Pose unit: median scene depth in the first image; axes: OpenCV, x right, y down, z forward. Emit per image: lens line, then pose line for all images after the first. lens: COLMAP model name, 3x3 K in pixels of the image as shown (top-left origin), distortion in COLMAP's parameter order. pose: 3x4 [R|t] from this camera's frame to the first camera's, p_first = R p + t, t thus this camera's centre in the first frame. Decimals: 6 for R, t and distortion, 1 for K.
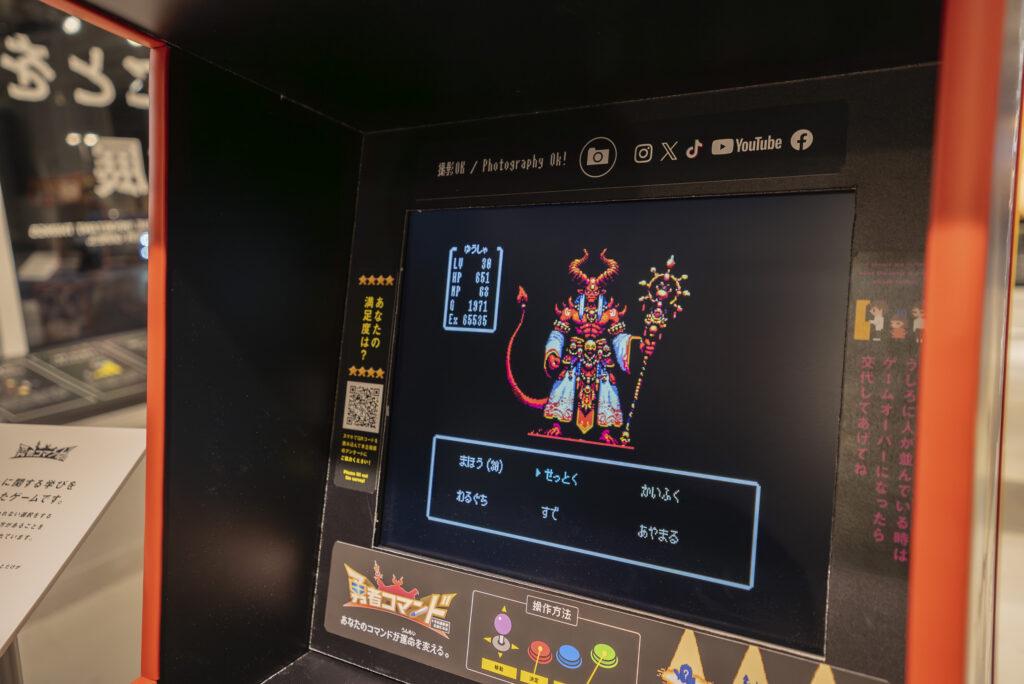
lens RADIAL K [[784.8, 0, 512.0], [0, 784.8, 342.0], [0, 0, 1]] dist [-0.001666, 0.069391]
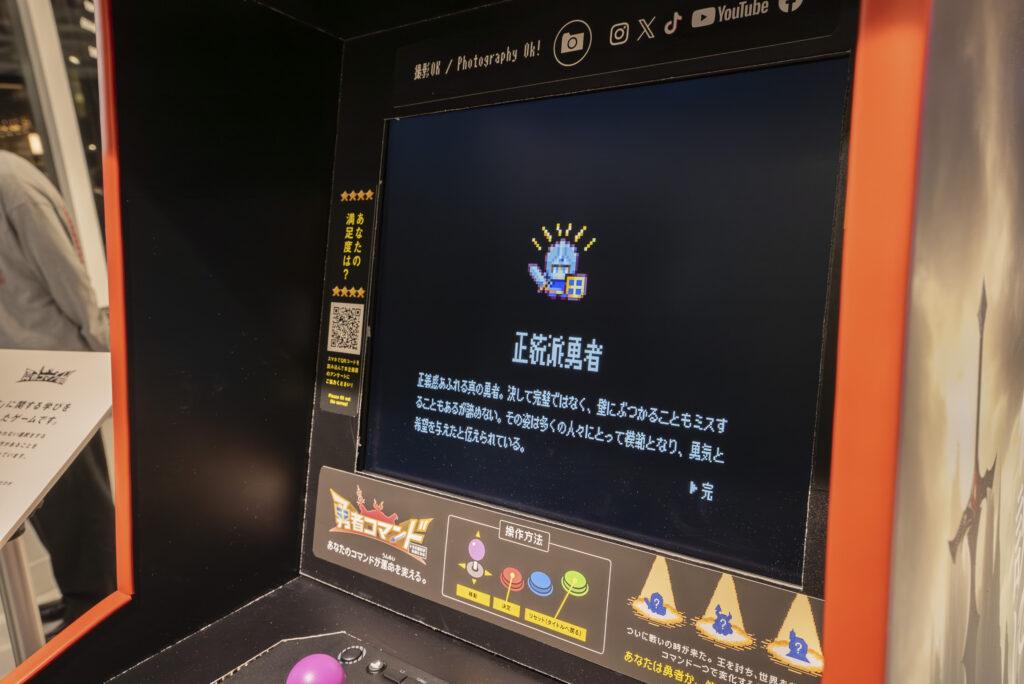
lens RADIAL K [[784.8, 0, 512.0], [0, 784.8, 342.0], [0, 0, 1]] dist [-0.001666, 0.069391]
pose [[0.993550, -0.006052, -0.113237, 0.127478], [0.012132, 0.998517, 0.053078, 0.053367], [0.112748, -0.054110, 0.992149, 0.070160]]
